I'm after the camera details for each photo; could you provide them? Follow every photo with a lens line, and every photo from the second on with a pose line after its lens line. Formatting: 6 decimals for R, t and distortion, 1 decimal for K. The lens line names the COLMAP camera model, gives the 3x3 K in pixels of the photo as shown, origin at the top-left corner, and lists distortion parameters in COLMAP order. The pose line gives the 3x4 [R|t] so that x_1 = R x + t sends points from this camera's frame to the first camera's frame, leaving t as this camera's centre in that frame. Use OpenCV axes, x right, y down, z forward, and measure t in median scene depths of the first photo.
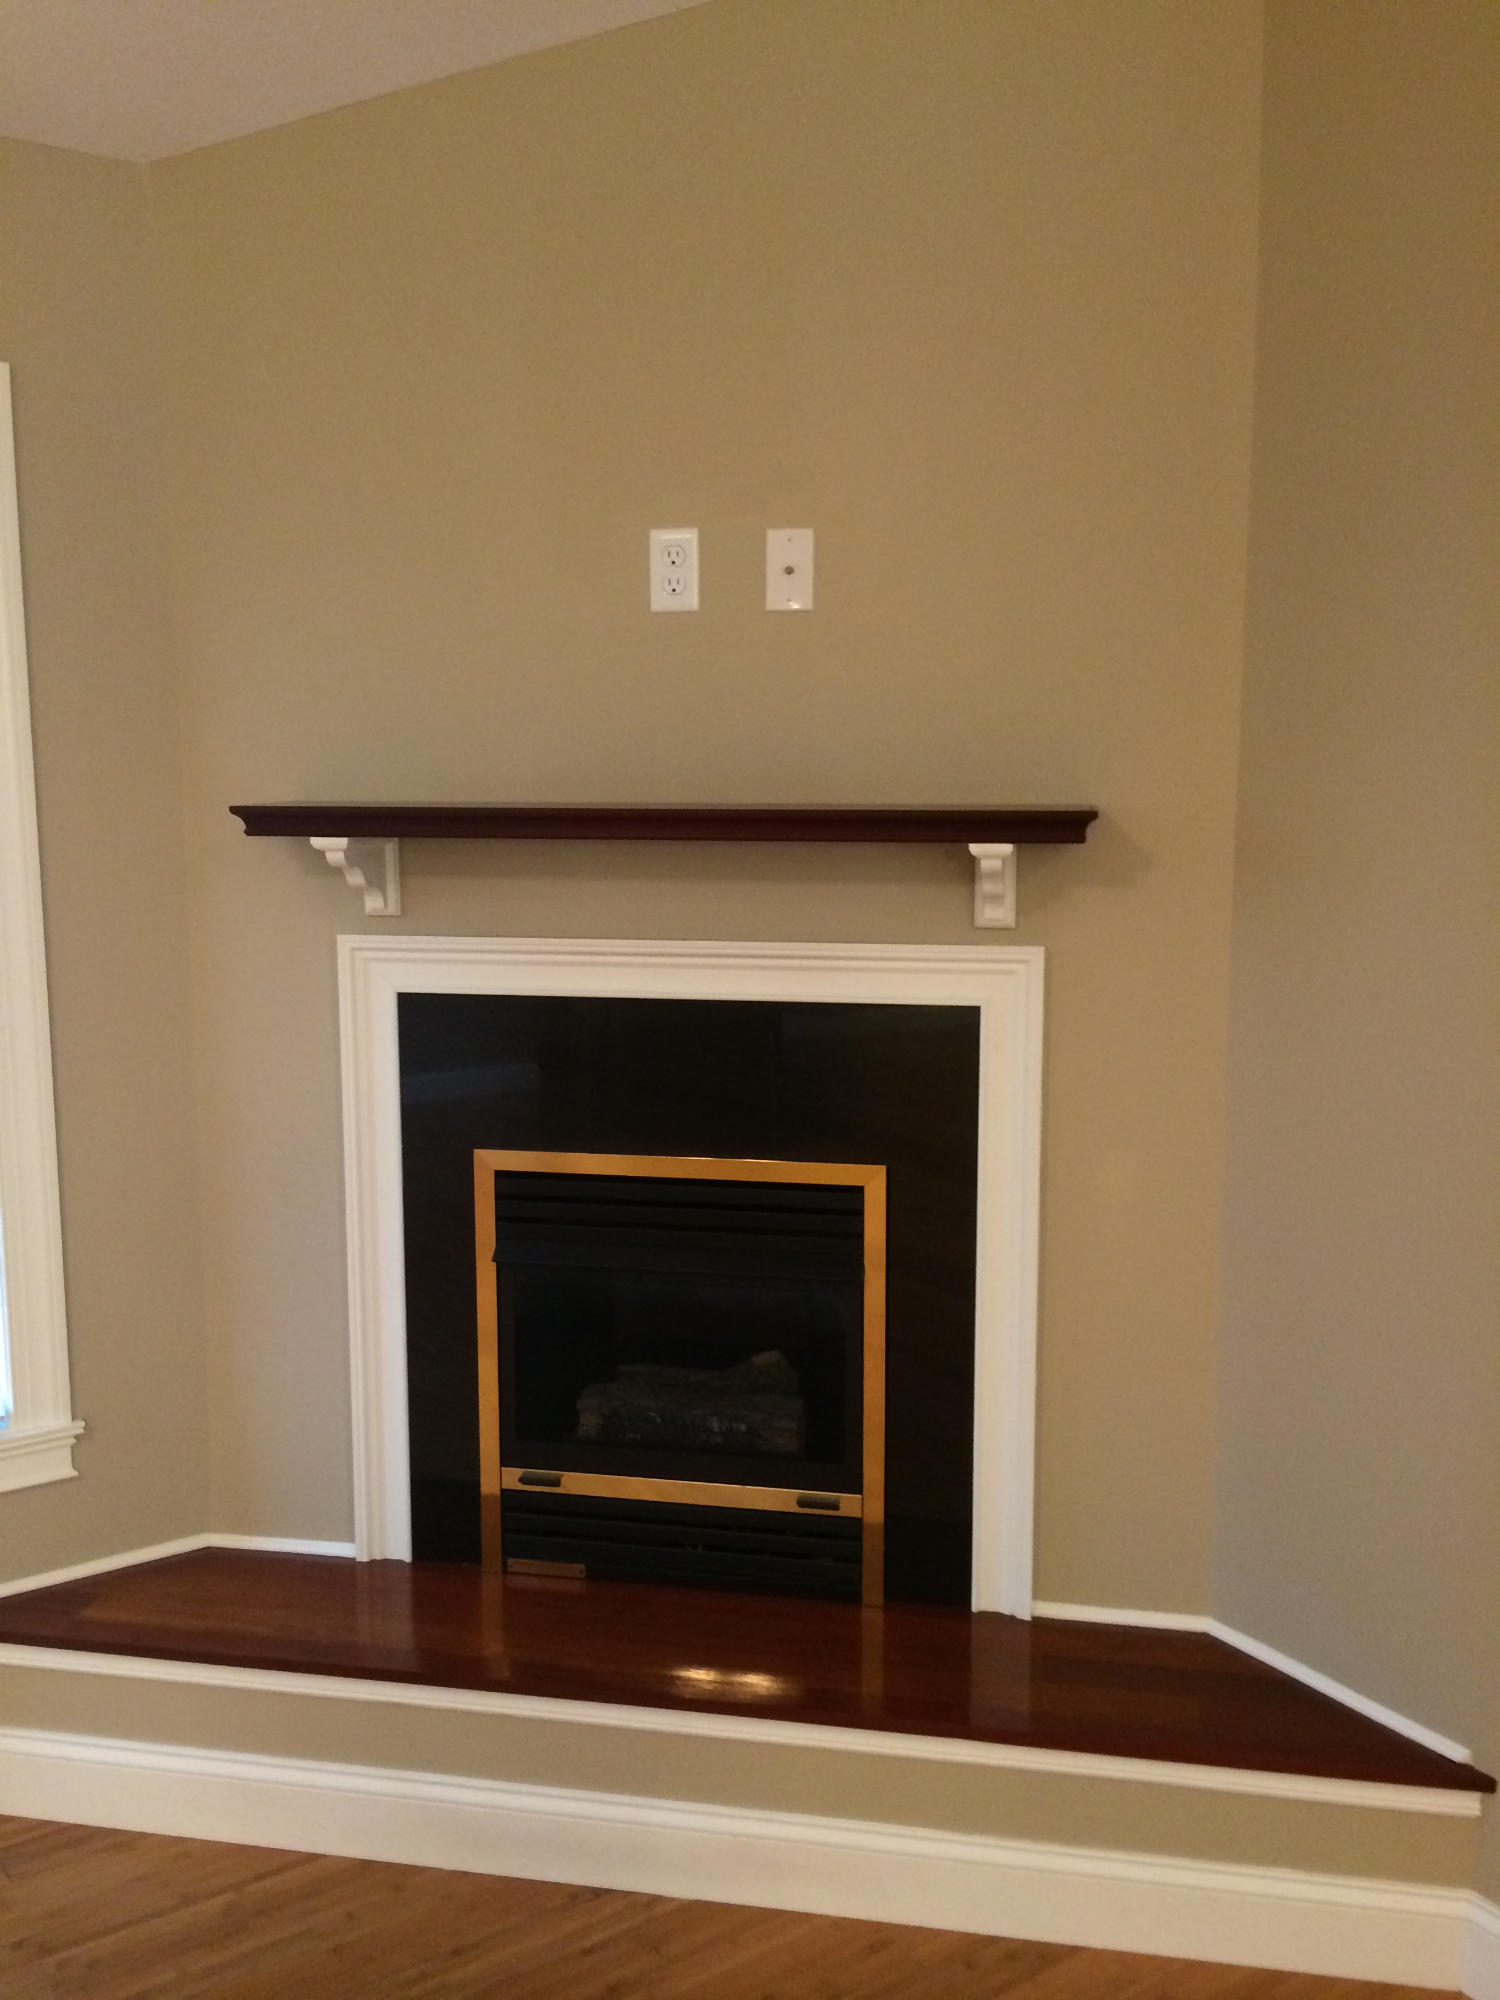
lens RADIAL K [[1706.3, 0, 742.3], [0, 1706.3, 1007.1], [0, 0, 1]] dist [0.093330, -0.108153]
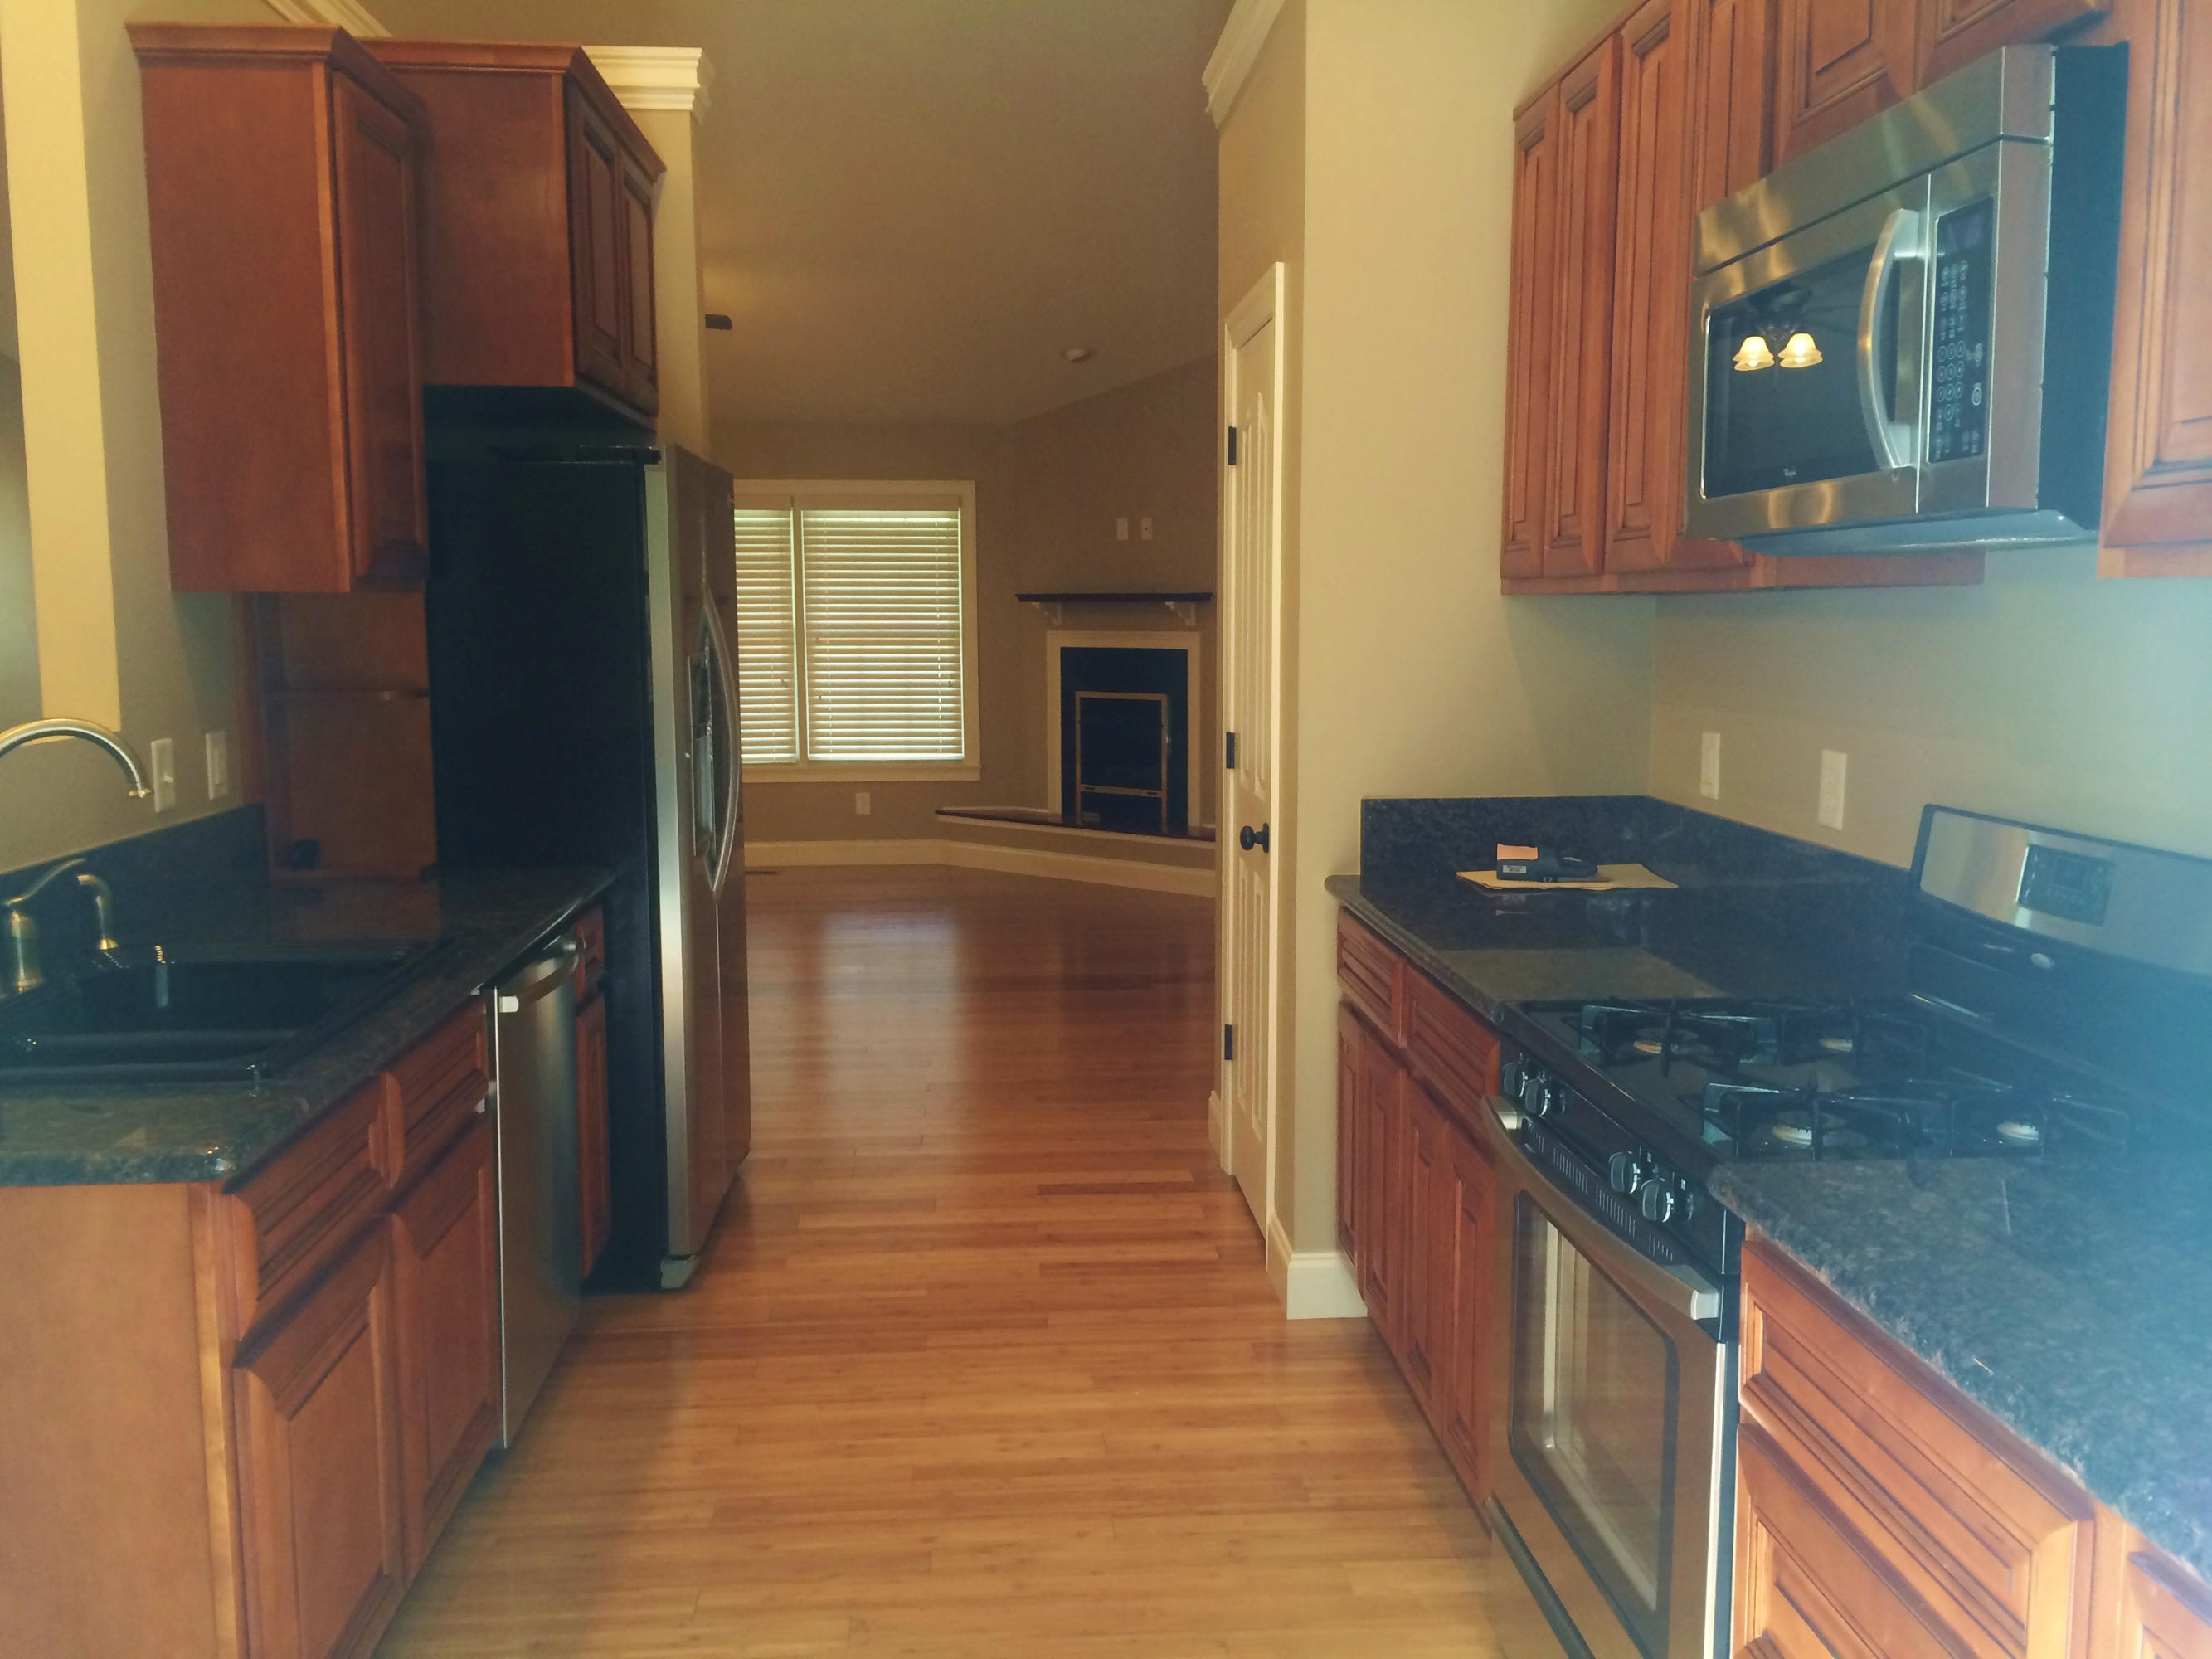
lens RADIAL K [[1887.3, 0, 1109.7], [0, 1887.3, 828.3], [0, 0, 1]] dist [0.093330, -0.108153]
pose [[0.862723, 0.055352, -0.502639, 1.916742], [-0.065216, 0.997869, -0.002047, 0.375382], [0.501454, 0.034546, 0.864494, -2.374287]]
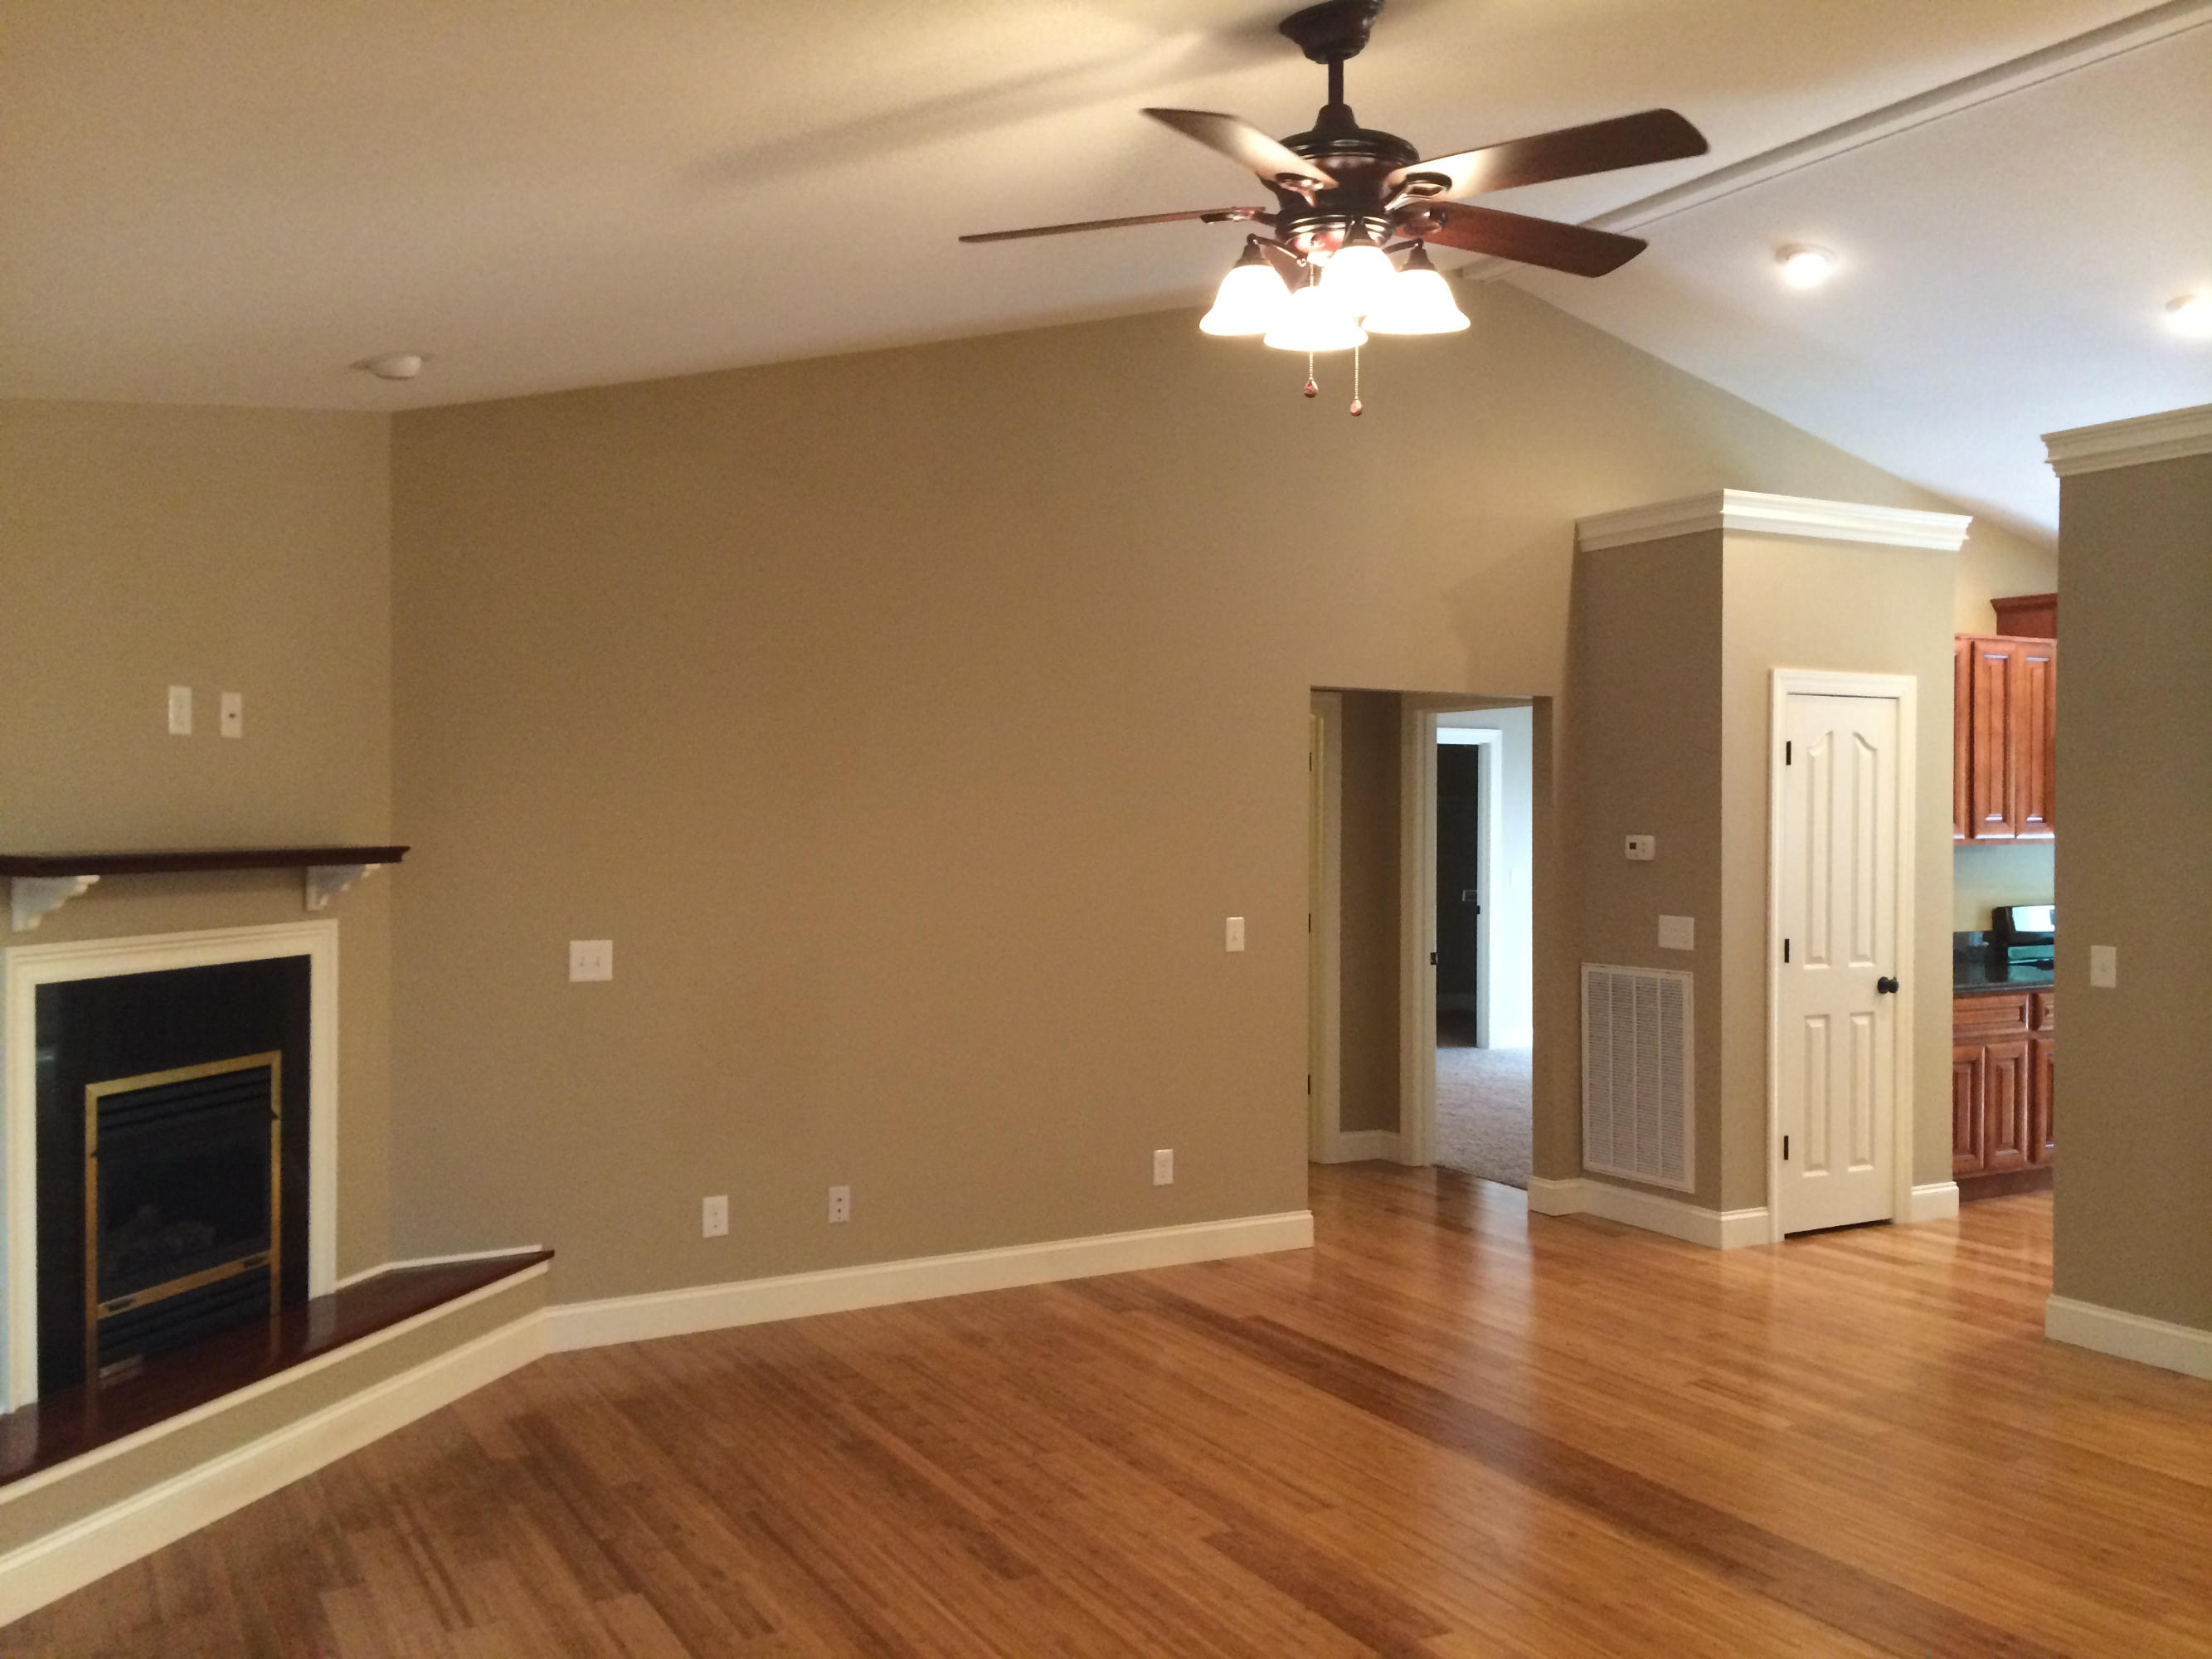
lens RADIAL K [[1887.3, 0, 1129.5], [0, 1887.3, 813.5], [0, 0, 1]] dist [0.093330, -0.108153]
pose [[0.078321, -0.000231, 0.996928, -1.764186], [0.136281, 0.990615, -0.010477, -0.008532], [-0.987569, 0.136683, 0.077618, -0.046799]]
